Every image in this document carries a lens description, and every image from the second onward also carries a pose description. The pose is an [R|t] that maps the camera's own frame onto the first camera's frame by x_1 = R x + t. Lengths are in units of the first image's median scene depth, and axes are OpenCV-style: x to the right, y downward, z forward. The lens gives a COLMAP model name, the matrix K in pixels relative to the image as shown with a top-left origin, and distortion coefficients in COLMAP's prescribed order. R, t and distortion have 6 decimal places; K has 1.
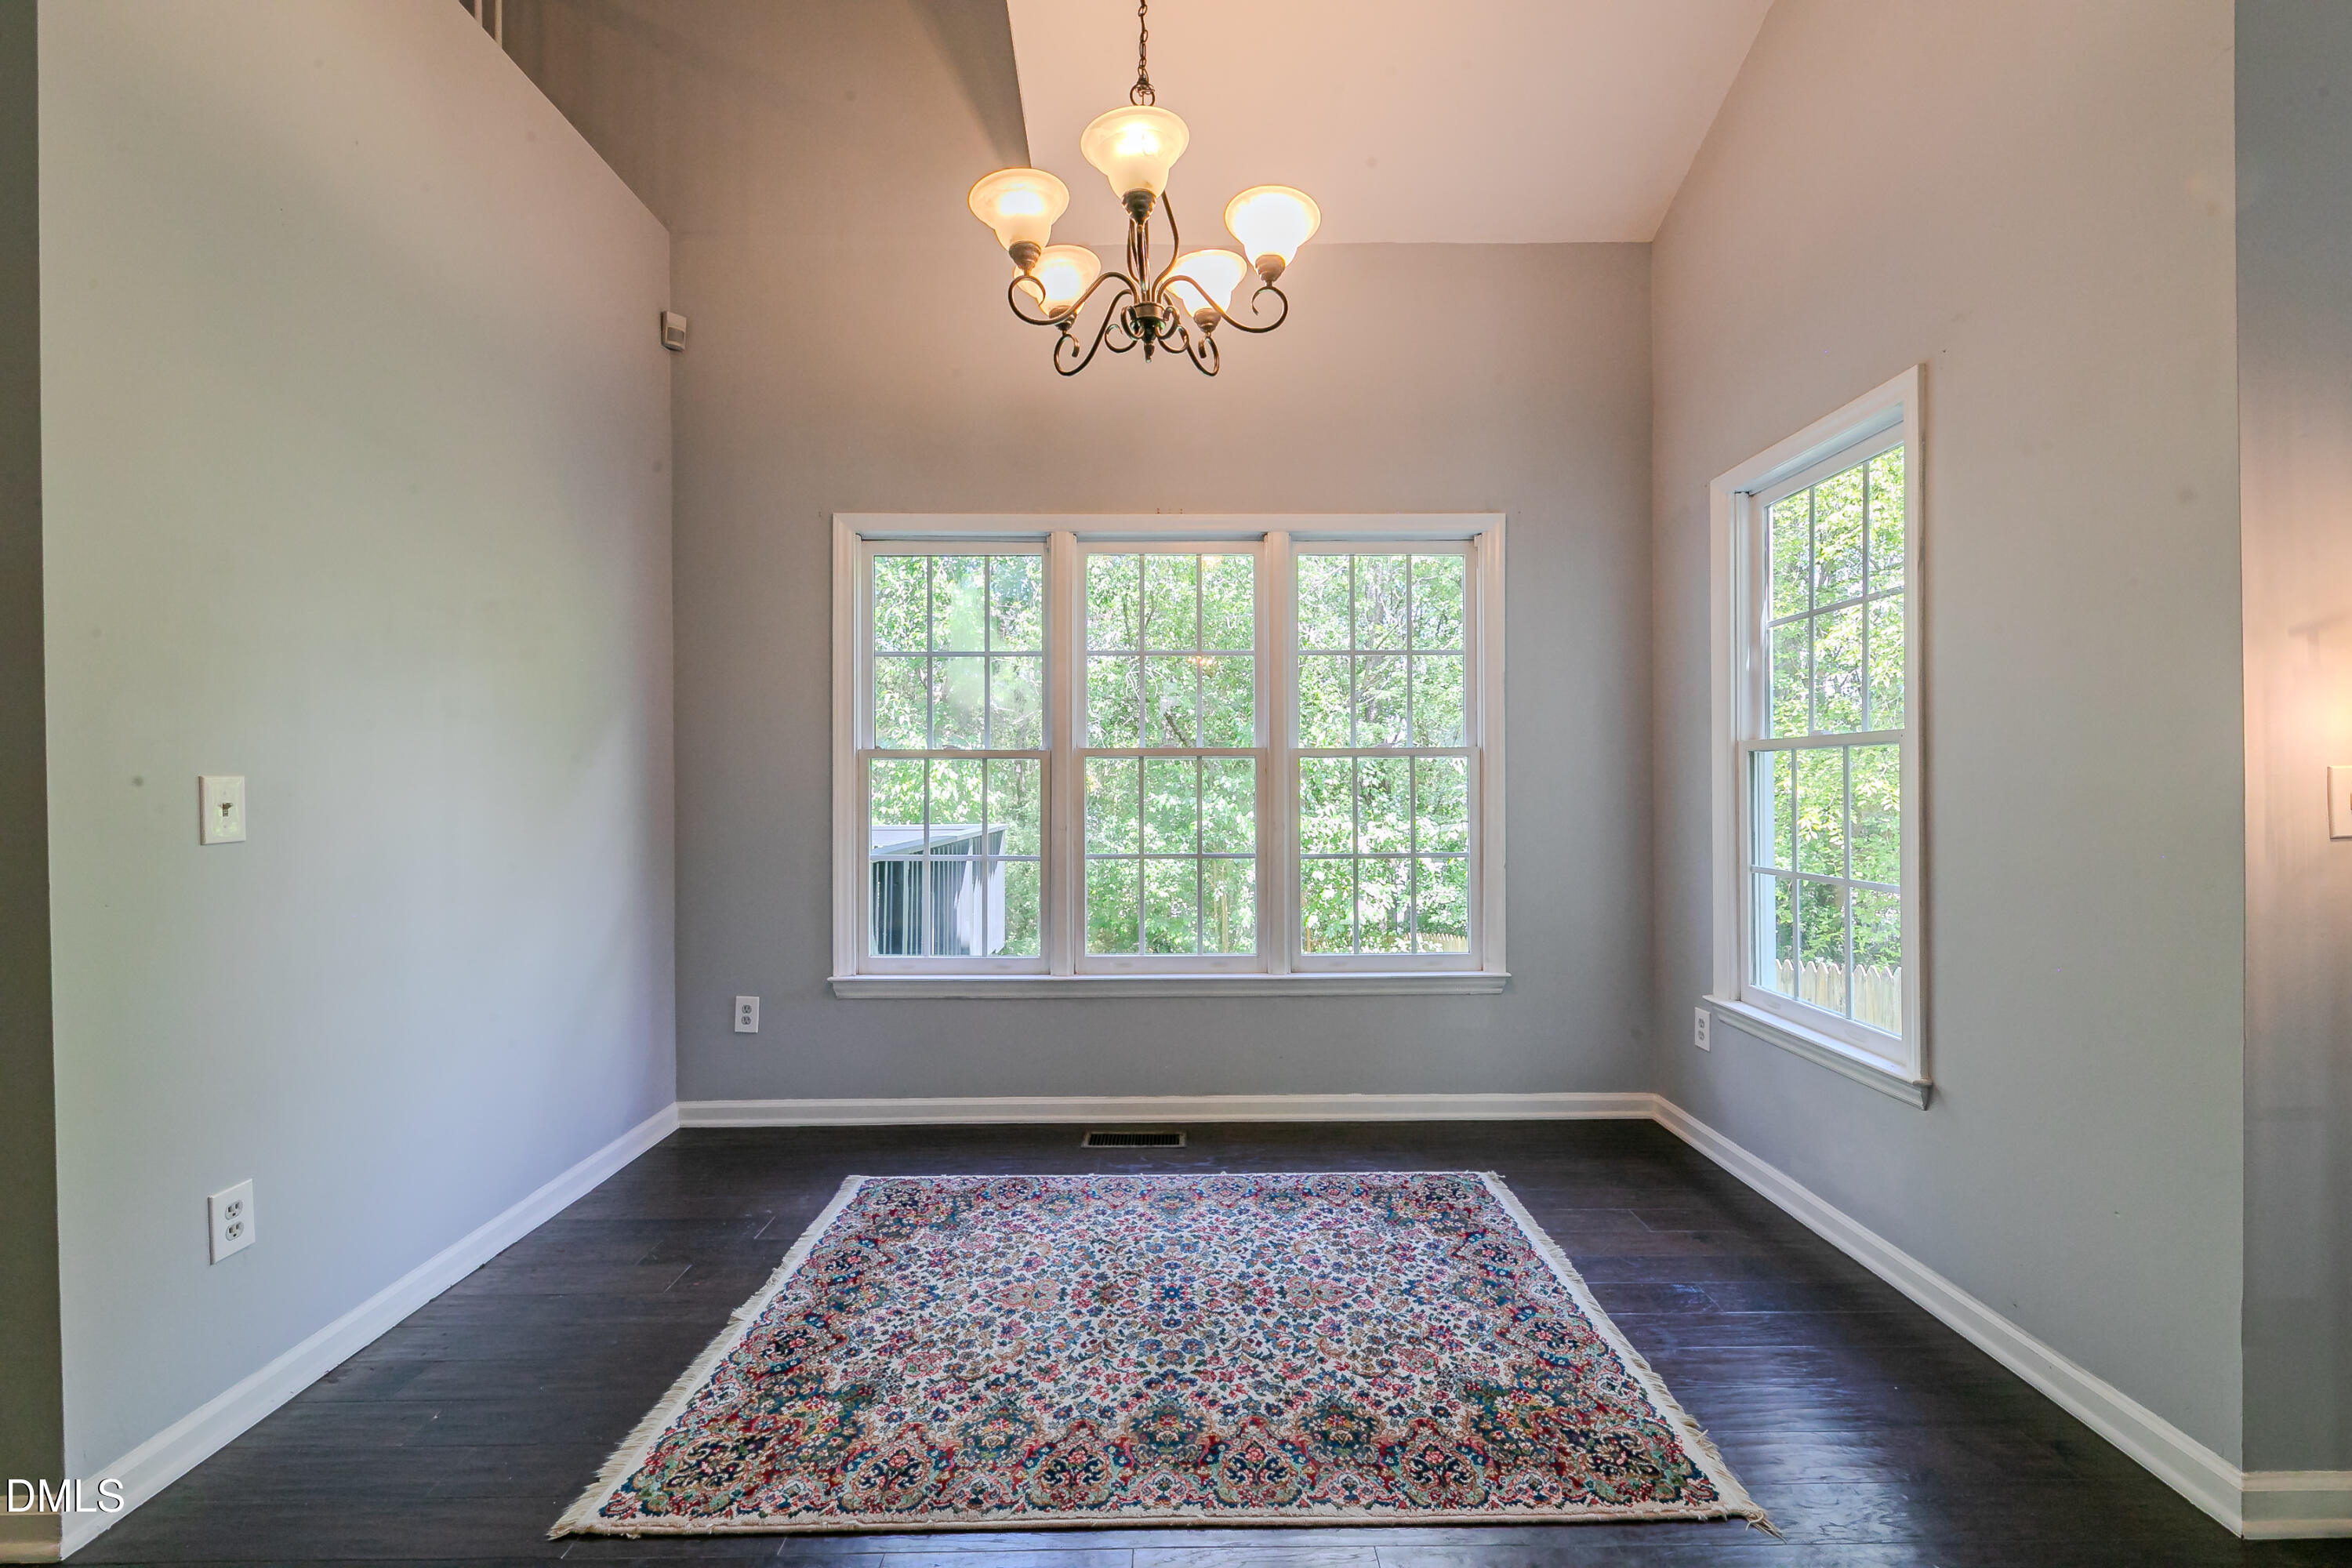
lens RADIAL K [[943.5, 0, 1179.7], [0, 943.5, 781.2], [0, 0, 1]] dist [0.002869, -0.003192]
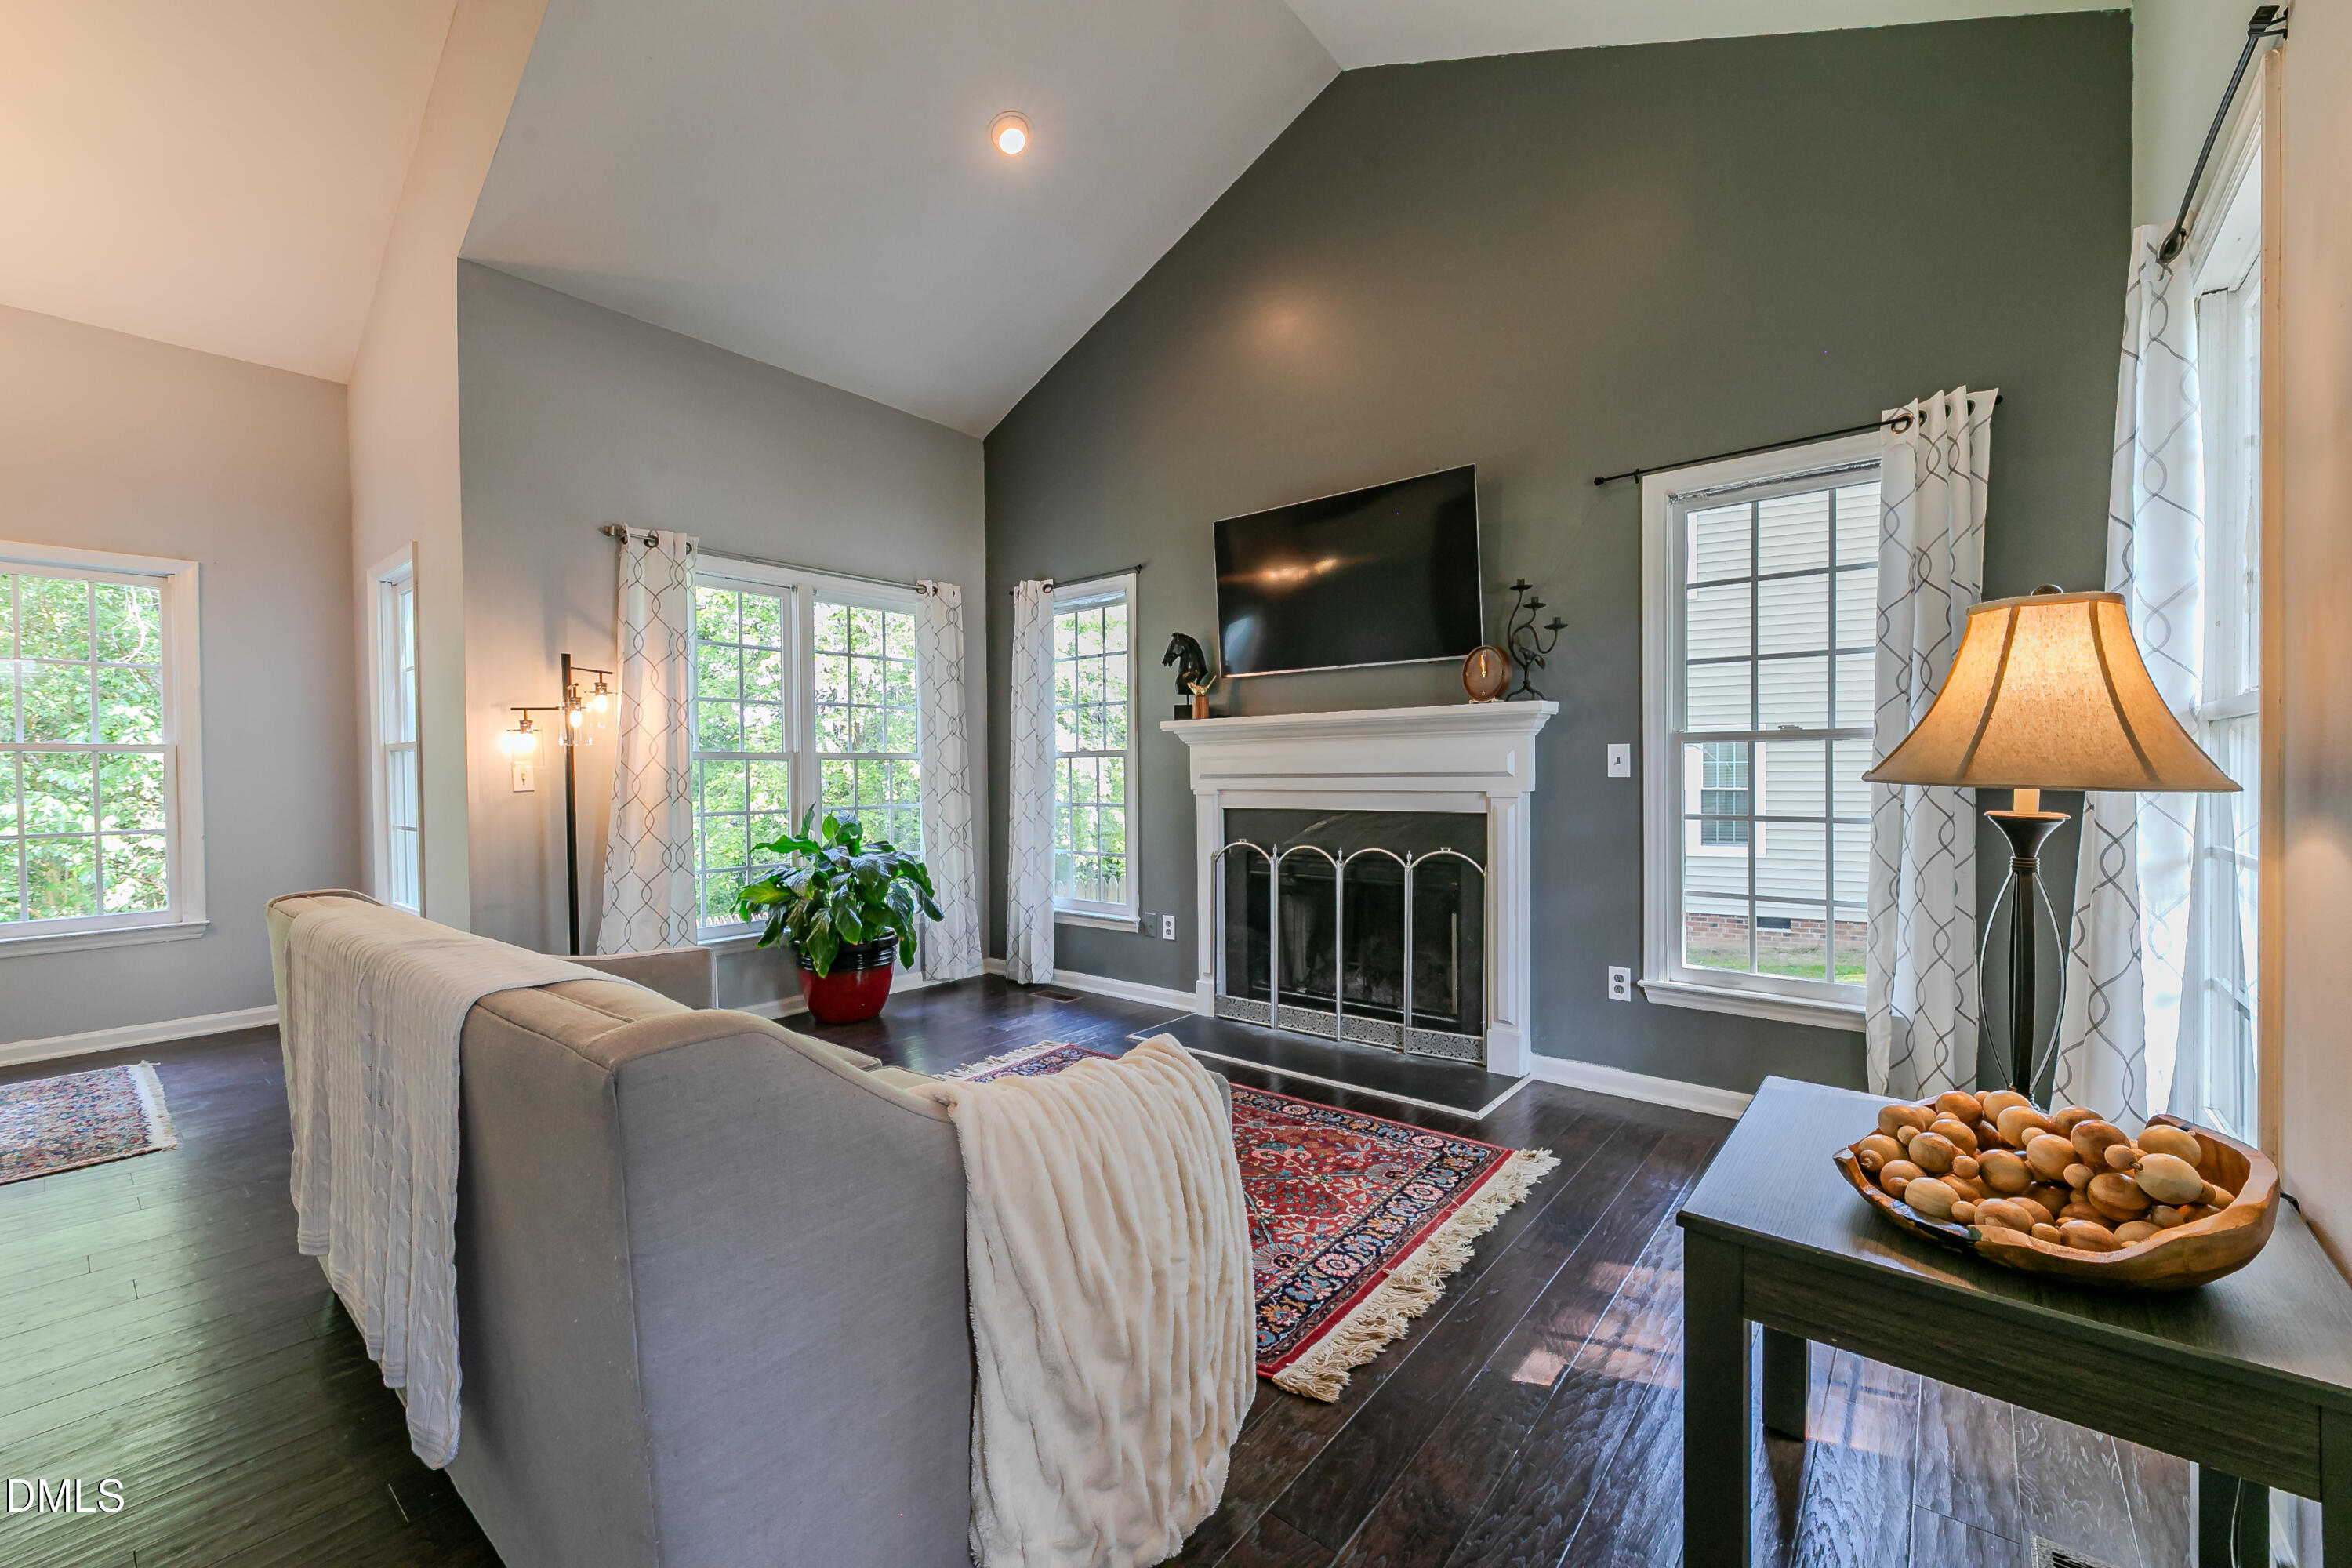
lens RADIAL K [[939.6, 0, 1183.7], [0, 939.6, 782.9], [0, 0, 1]] dist [0.005352, 0.000093]
pose [[0.637214, -0.013727, 0.770565, 0.291113], [0.005694, 0.999898, 0.013104, 0.009411], [-0.770666, -0.003962, 0.637227, -1.200078]]
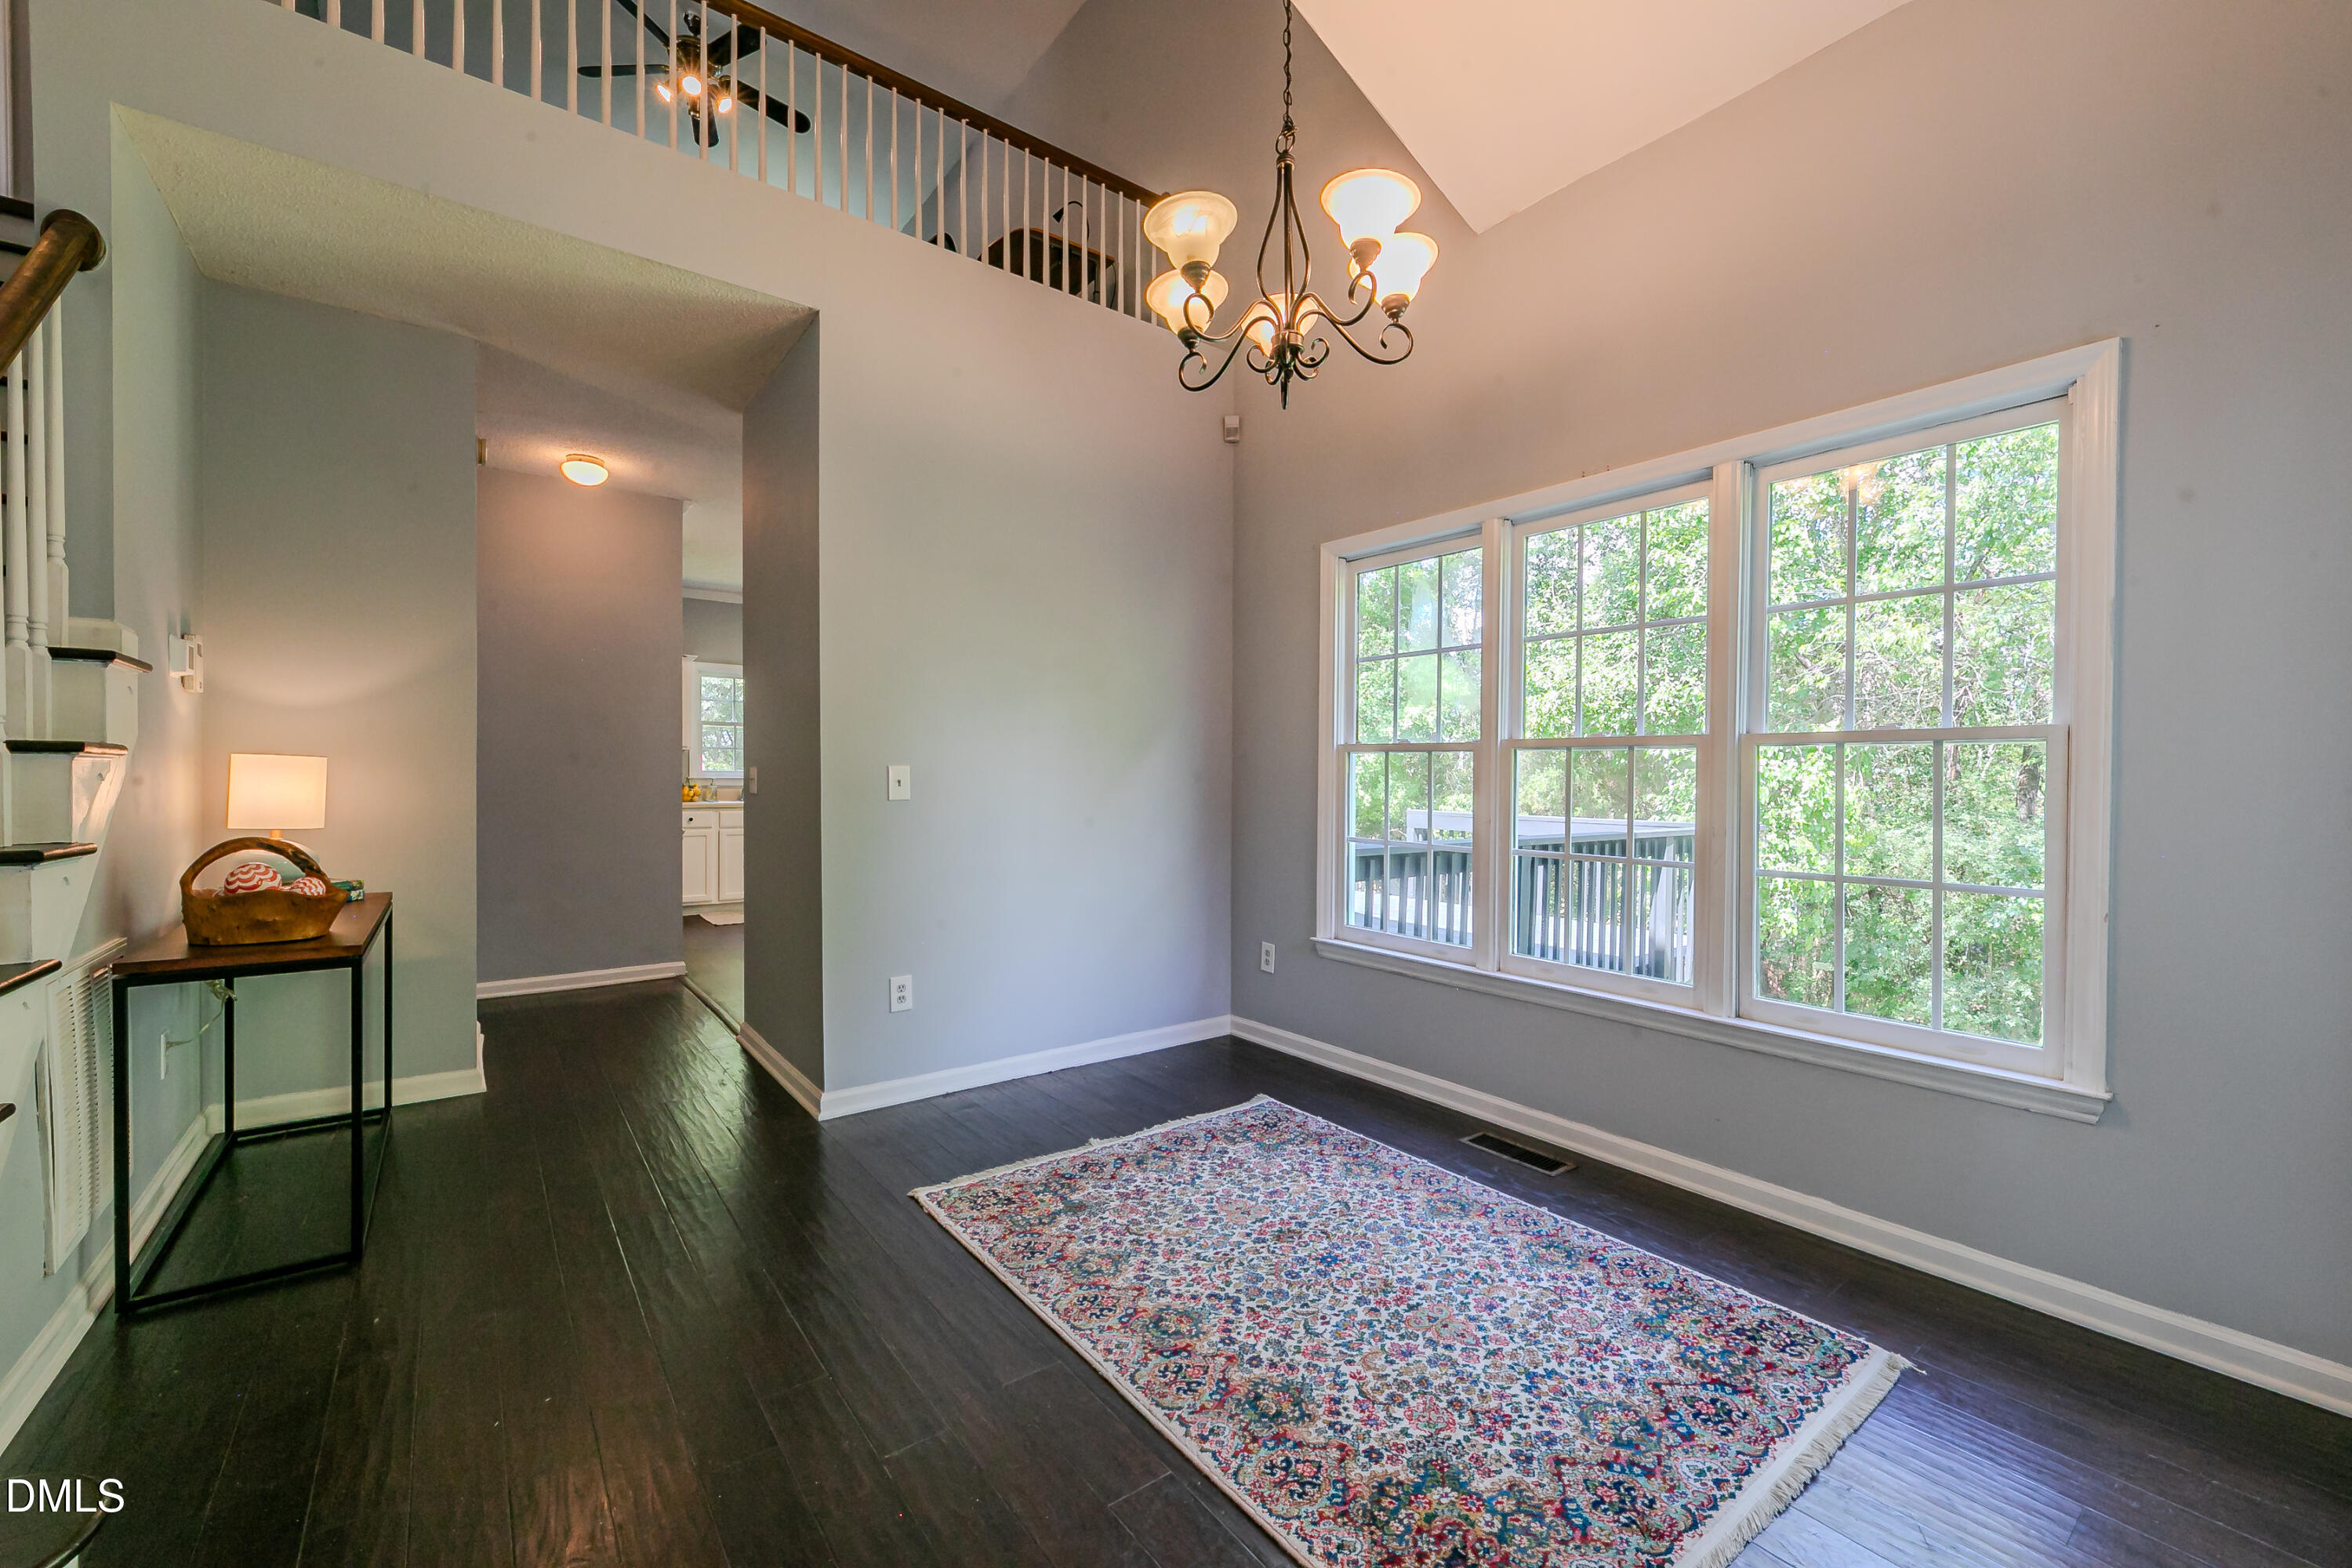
lens RADIAL K [[937.7, 0, 1179.9], [0, 937.7, 785.9], [0, 0, 1]] dist [-0.000082, -0.000212]
pose [[0.599237, 0.018075, -0.800367, 0.664585], [-0.008383, 0.999832, 0.016303, -0.001075], [0.800527, -0.003060, 0.599288, 0.223973]]
